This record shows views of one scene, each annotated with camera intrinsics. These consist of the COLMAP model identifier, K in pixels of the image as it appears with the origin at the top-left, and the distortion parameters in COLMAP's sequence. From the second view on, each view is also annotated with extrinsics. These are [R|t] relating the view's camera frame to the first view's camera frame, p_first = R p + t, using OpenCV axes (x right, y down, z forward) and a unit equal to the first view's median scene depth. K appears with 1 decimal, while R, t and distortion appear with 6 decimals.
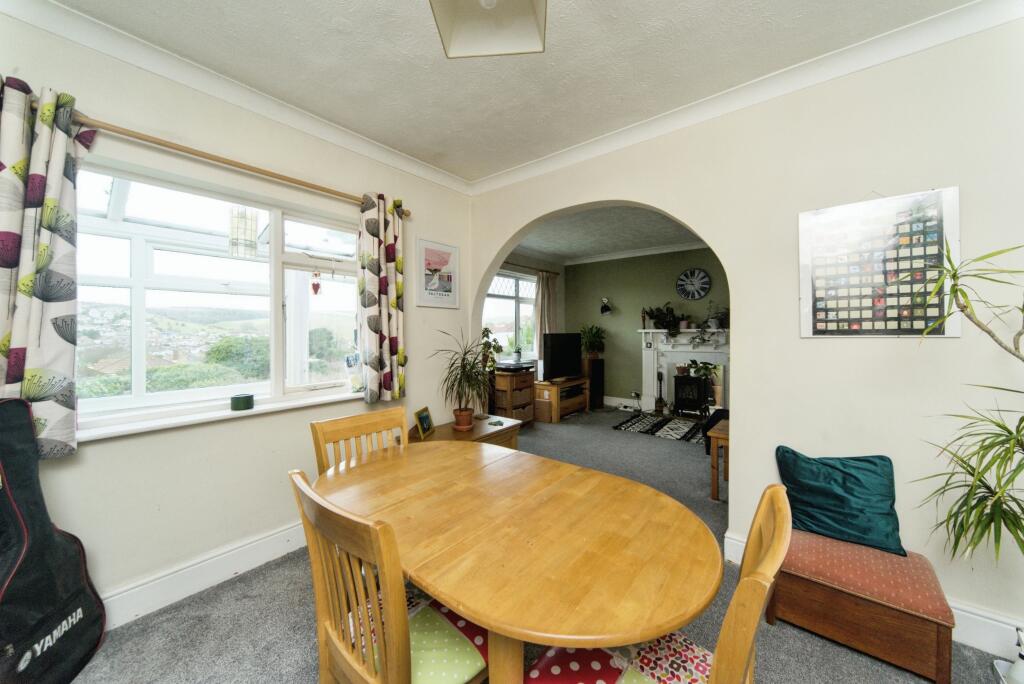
lens RADIAL K [[364.9, 0, 507.7], [0, 364.9, 332.7], [0, 0, 1]] dist [0.001329, 0.000175]
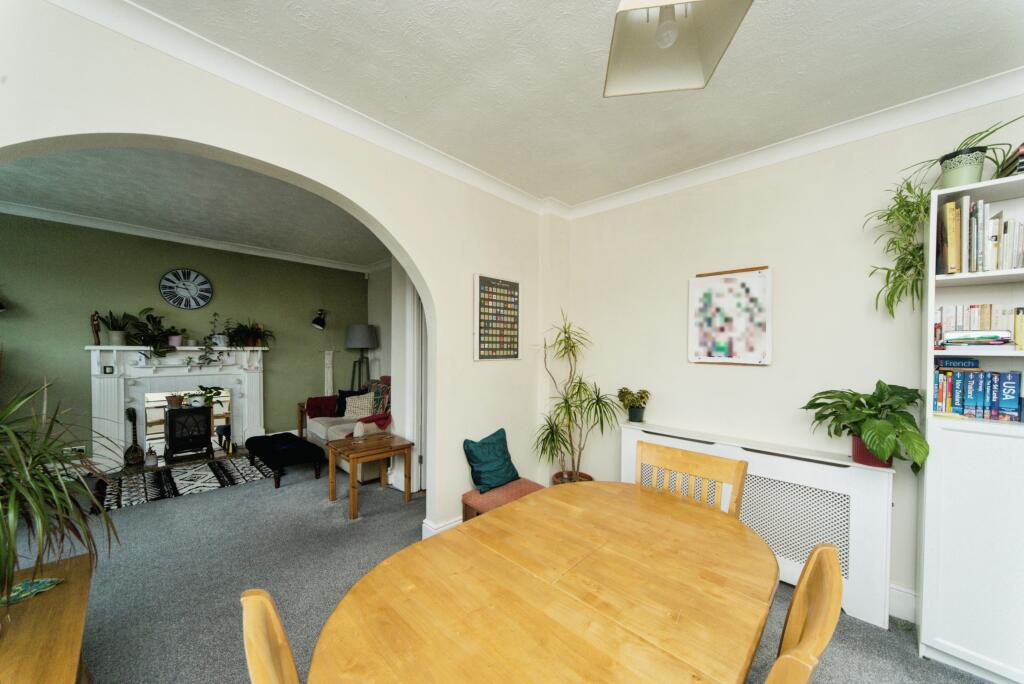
lens RADIAL K [[364.9, 0, 506.8], [0, 364.9, 353.0], [0, 0, 1]] dist [0.001329, 0.000175]
pose [[0.090548, -0.005118, 0.995879, -0.211425], [-0.012184, 0.999906, 0.006247, -0.009528], [-0.995818, -0.012699, 0.090478, 0.254982]]
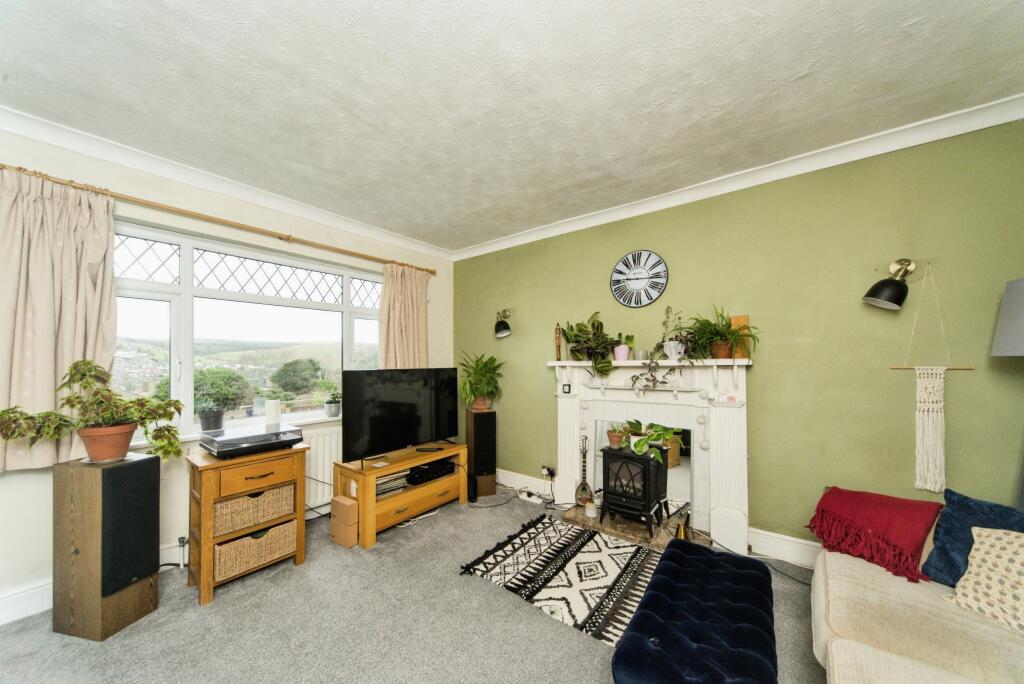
lens RADIAL K [[354.0, 0, 508.2], [0, 354.0, 362.4], [0, 0, 1]] dist [-0.000814, -0.000164]
pose [[0.999725, -0.003935, 0.023128, 0.306406], [0.003947, 0.999992, -0.000473, -0.007915], [-0.023126, 0.000565, 0.999732, 0.483526]]
